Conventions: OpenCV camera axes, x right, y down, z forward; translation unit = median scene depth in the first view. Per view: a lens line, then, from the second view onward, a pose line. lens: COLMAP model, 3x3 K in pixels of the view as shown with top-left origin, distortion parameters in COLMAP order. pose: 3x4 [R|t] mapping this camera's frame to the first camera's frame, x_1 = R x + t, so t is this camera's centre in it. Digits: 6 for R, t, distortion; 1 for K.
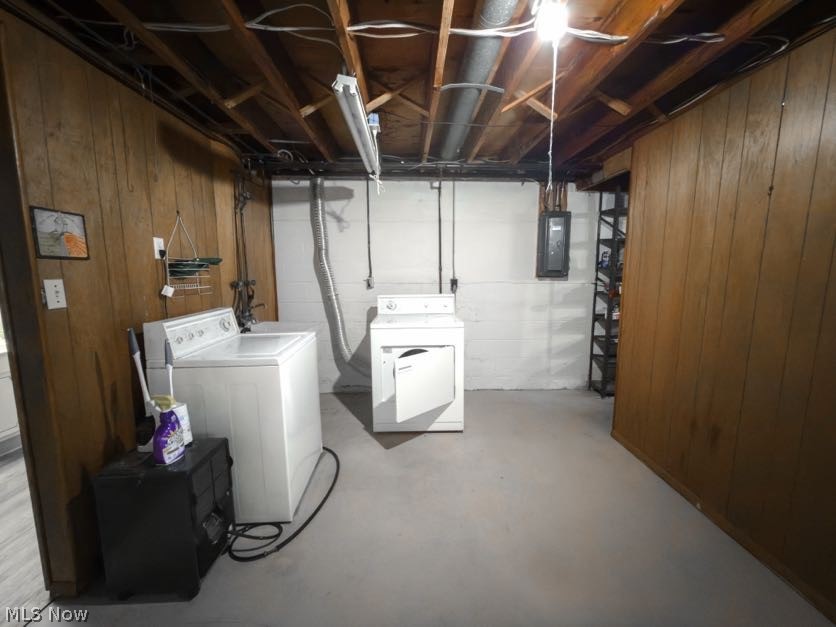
lens RADIAL K [[333.7, 0, 417.9], [0, 333.7, 312.5], [0, 0, 1]] dist [0.000557, -0.000141]
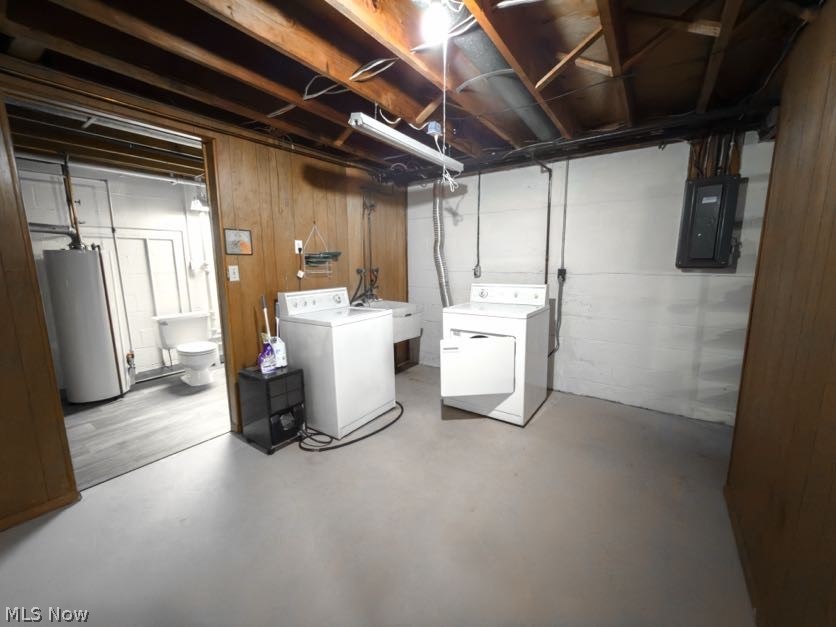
lens RADIAL K [[333.7, 0, 417.9], [0, 333.7, 312.6], [0, 0, 1]] dist [0.000557, -0.000141]
pose [[0.800338, 0.087839, -0.593080, 0.447618], [-0.069939, 0.996134, 0.053154, -0.003233], [0.595456, -0.001062, 0.803387, 0.044090]]
